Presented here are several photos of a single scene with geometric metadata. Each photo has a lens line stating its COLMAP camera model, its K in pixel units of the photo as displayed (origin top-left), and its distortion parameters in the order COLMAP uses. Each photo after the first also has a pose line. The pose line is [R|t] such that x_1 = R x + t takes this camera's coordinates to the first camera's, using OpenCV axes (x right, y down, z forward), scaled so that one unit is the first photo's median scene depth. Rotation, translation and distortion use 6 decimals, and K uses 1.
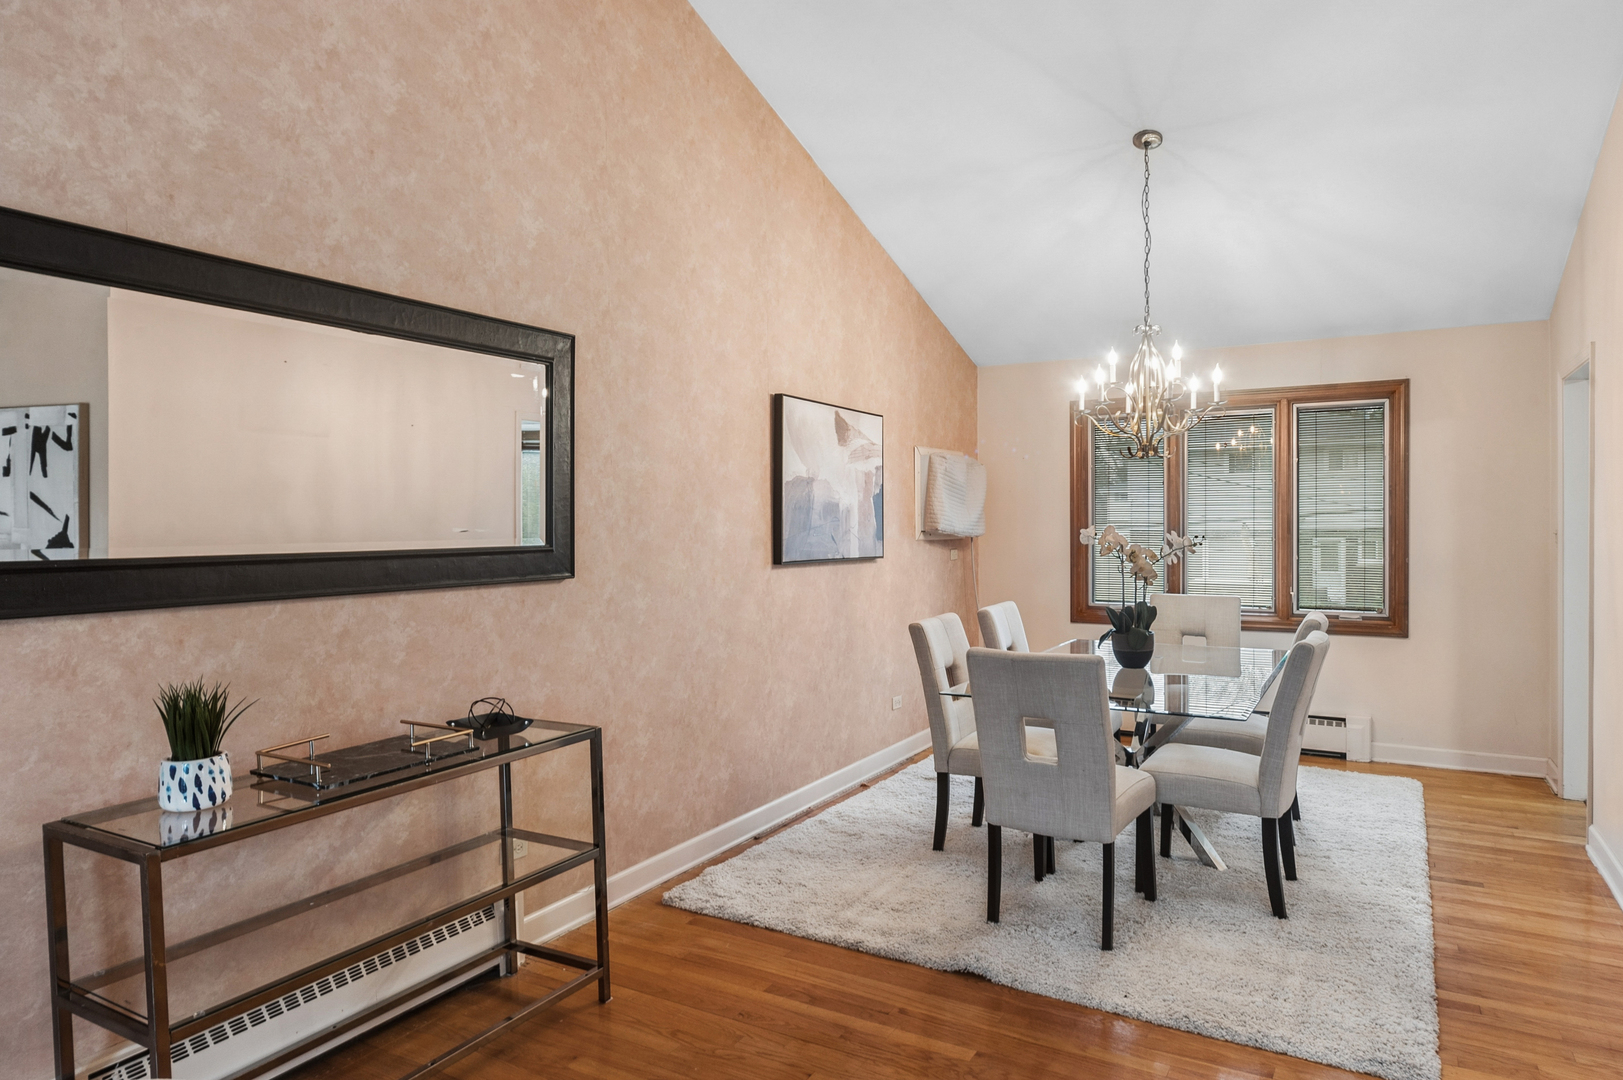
lens RADIAL K [[978.2, 0, 812.2], [0, 978.2, 529.6], [0, 0, 1]] dist [-0.005609, -0.000969]
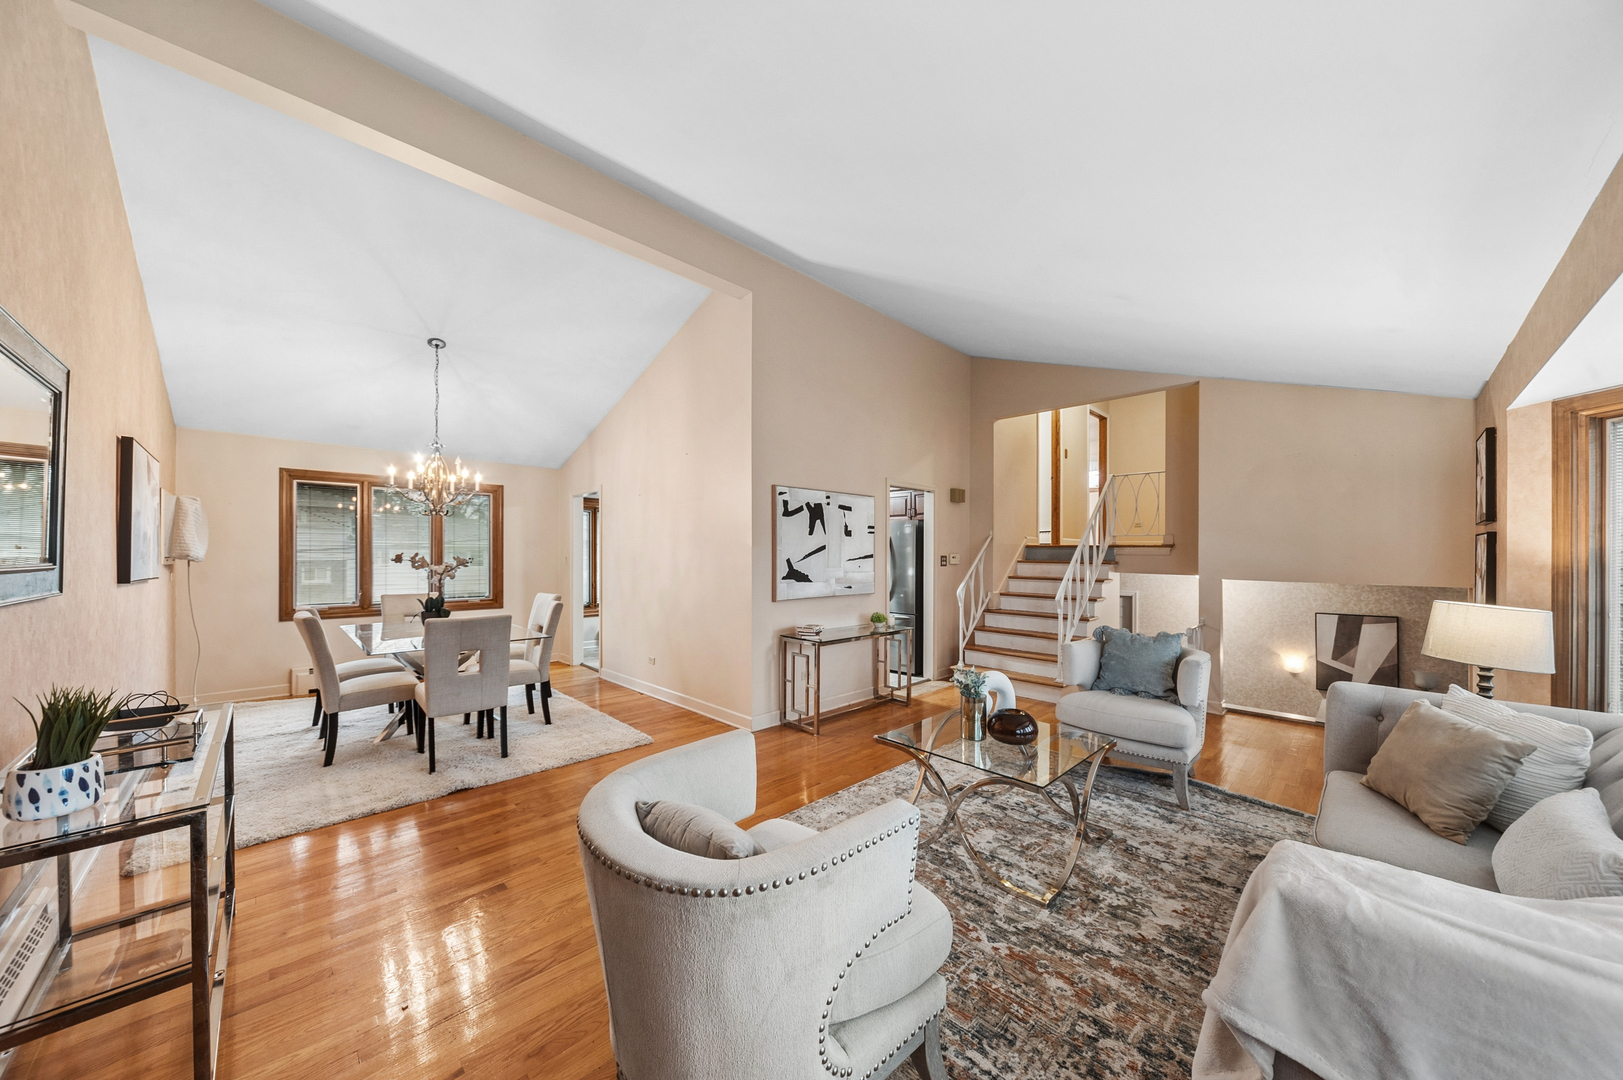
lens RADIAL K [[562.2, 0, 813.7], [0, 562.2, 552.8], [0, 0, 1]] dist [-0.002093, -0.000045]
pose [[0.267709, 0.009833, 0.963450, -0.627742], [0.006365, 0.999908, -0.011974, 0.015695], [-0.963479, 0.009338, 0.267622, 0.048330]]
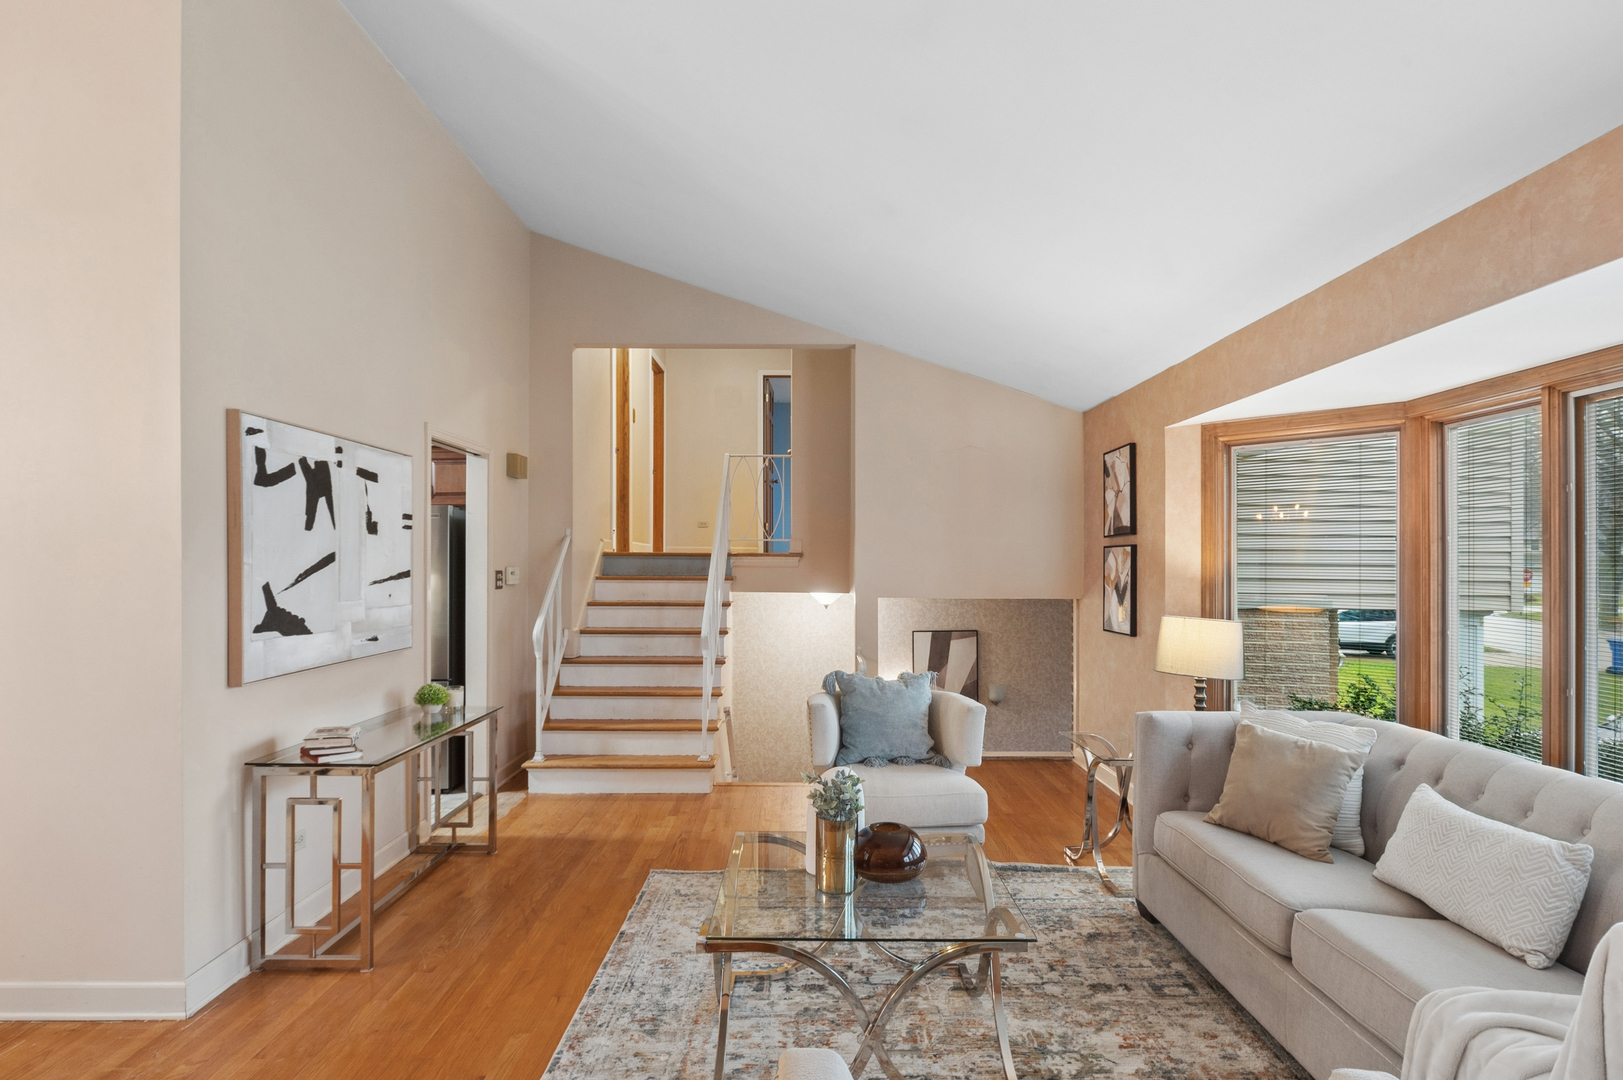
lens RADIAL K [[844.1, 0, 813.9], [0, 844.1, 561.6], [0, 0, 1]] dist [-0.000646, -0.001166]
pose [[-0.505458, 0.008665, 0.862808, -0.388787], [0.014781, 0.999890, -0.001383, -0.000165], [-0.862724, 0.012054, -0.505531, 0.419744]]
